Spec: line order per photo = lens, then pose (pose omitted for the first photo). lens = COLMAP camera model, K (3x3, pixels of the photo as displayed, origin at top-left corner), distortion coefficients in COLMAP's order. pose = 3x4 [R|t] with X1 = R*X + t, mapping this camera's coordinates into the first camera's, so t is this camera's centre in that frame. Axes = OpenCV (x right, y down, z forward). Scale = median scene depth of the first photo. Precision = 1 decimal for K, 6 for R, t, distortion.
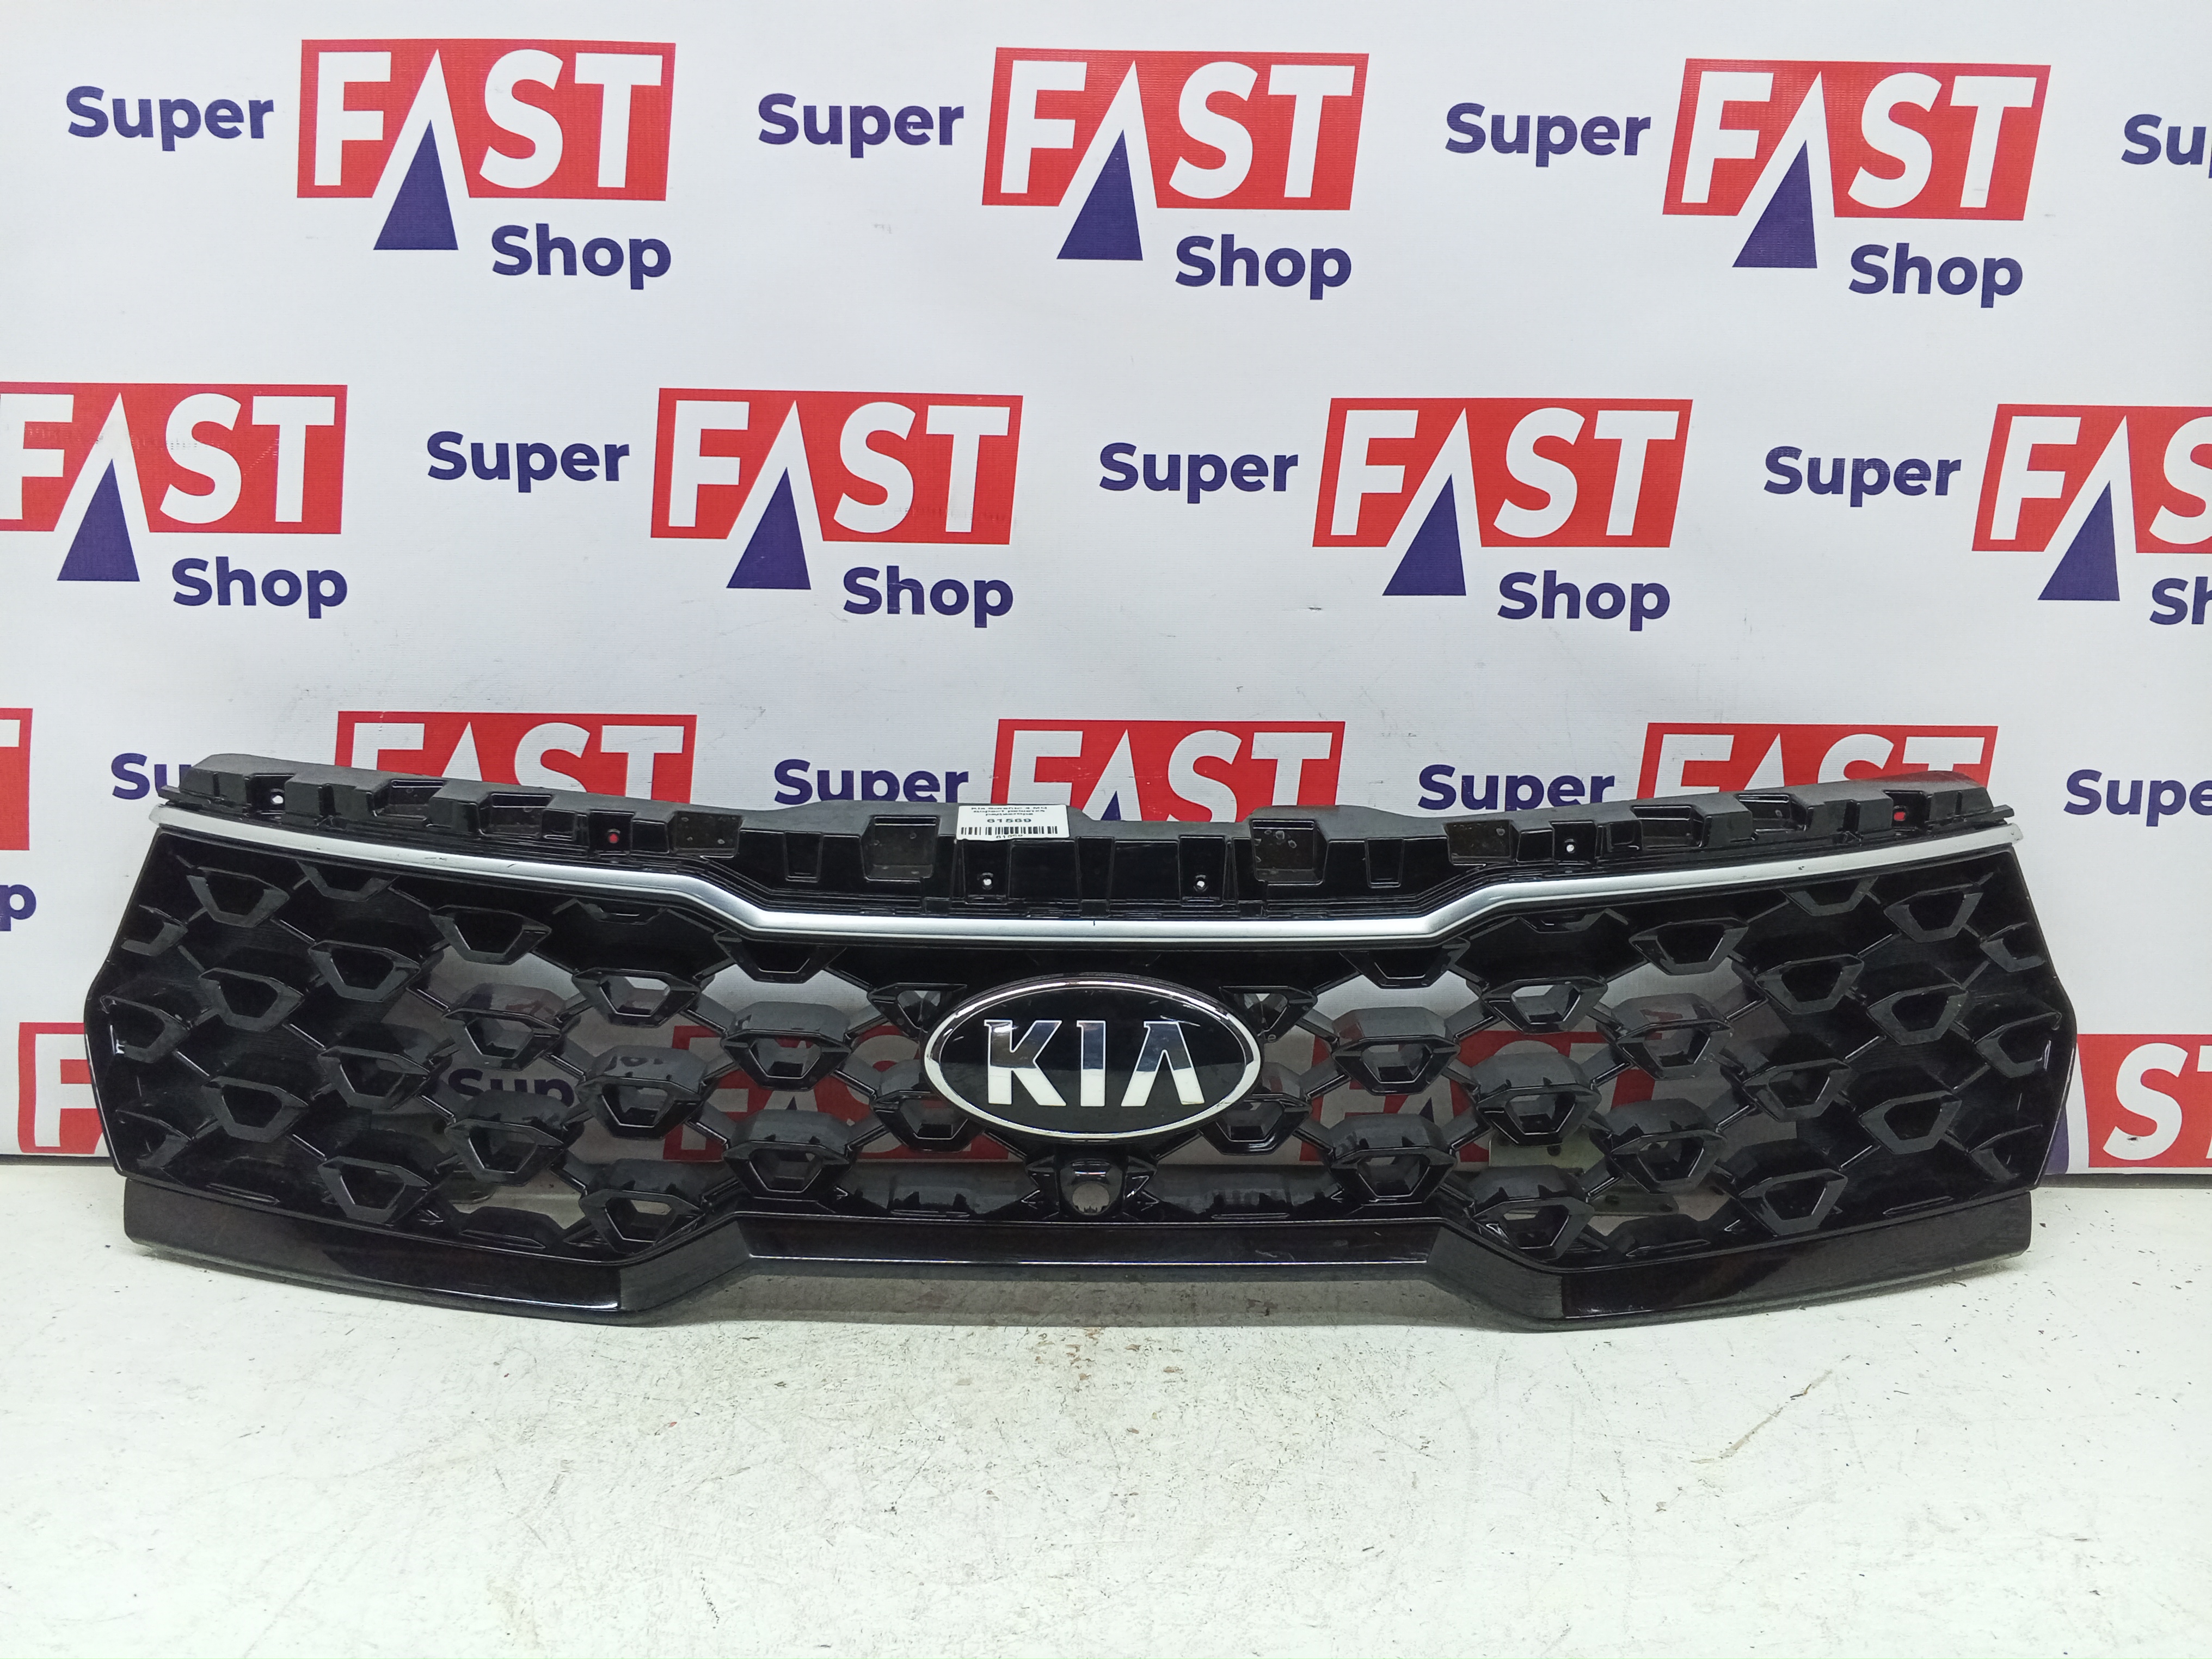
lens RADIAL K [[1794.2, 0, 1118.7], [0, 1794.2, 827.0], [0, 0, 1]] dist [0.010425, -0.040441]
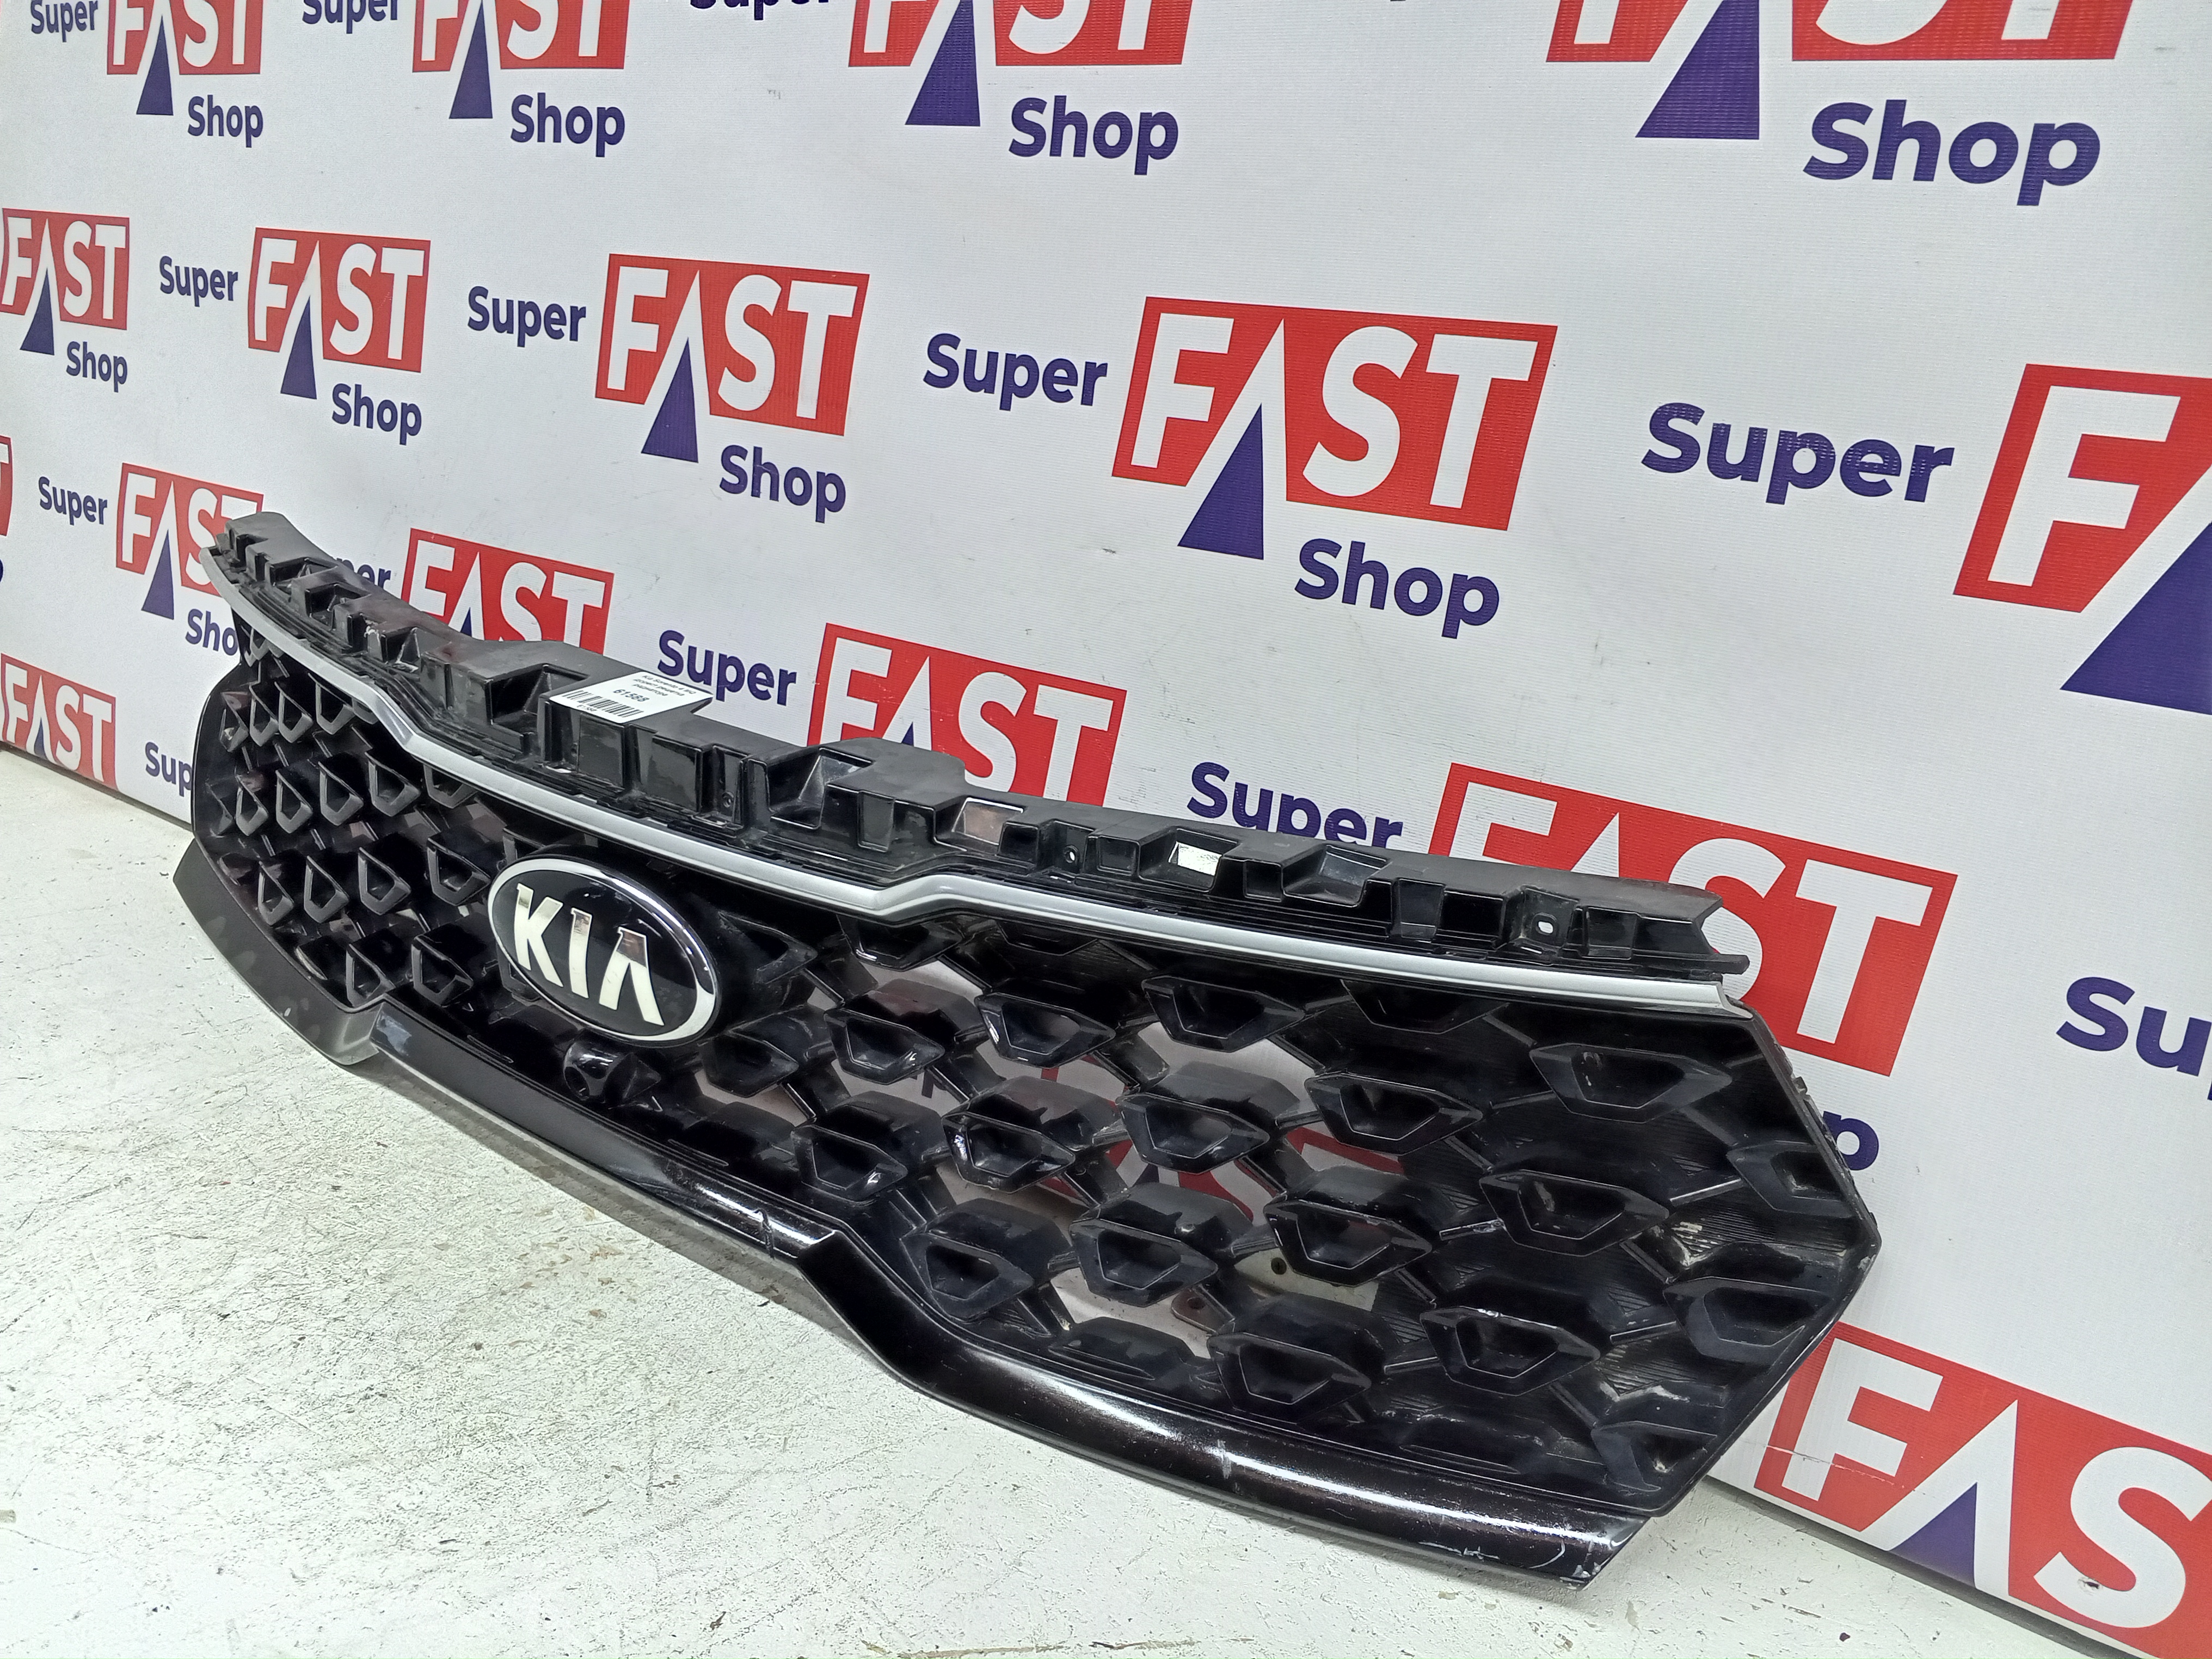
lens RADIAL K [[1794.2, 0, 1115.4], [0, 1794.2, 828.6], [0, 0, 1]] dist [0.010425, -0.040441]
pose [[0.801962, 0.216432, -0.556789, 0.626513], [-0.189578, 0.976087, 0.106365, -0.086561], [0.566495, 0.020254, 0.823816, 0.319879]]
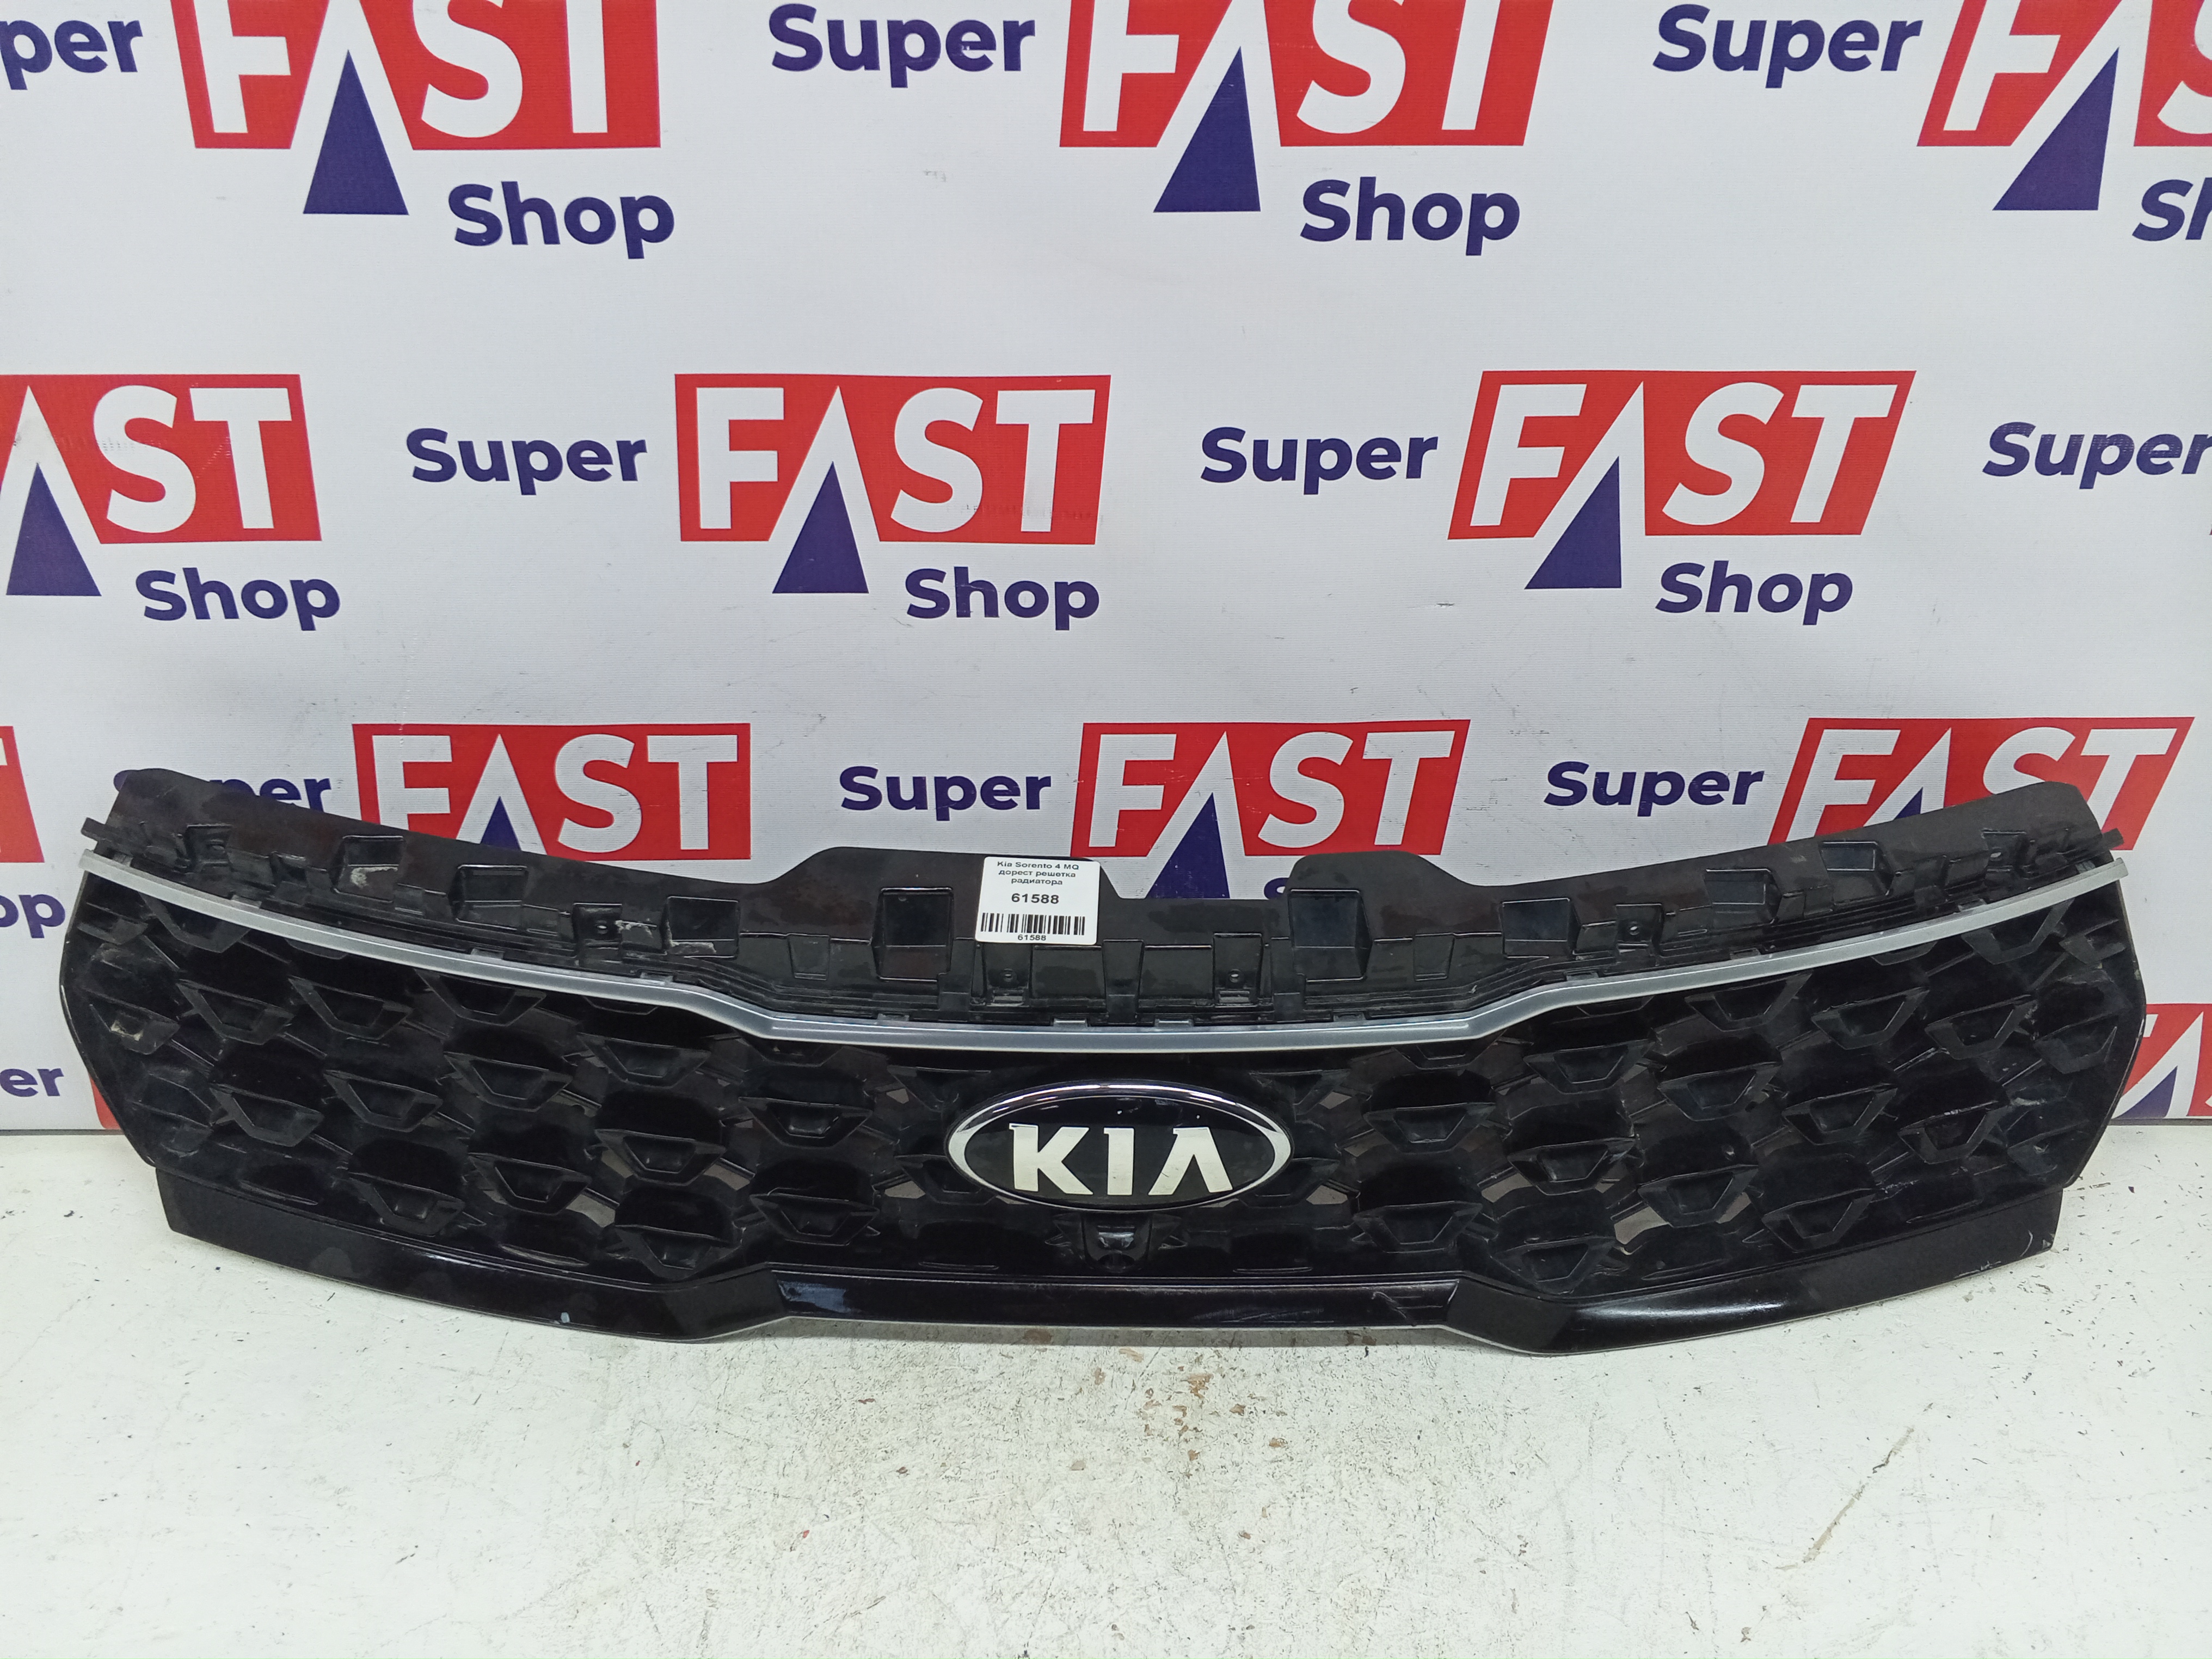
lens RADIAL K [[1794.2, 0, 1112.8], [0, 1794.2, 821.0], [0, 0, 1]] dist [0.010425, -0.040441]
pose [[0.999963, -0.006182, -0.005947, -0.049244], [0.007972, 0.925768, 0.378008, -0.365965], [0.003169, -0.378042, 0.925783, 0.153308]]
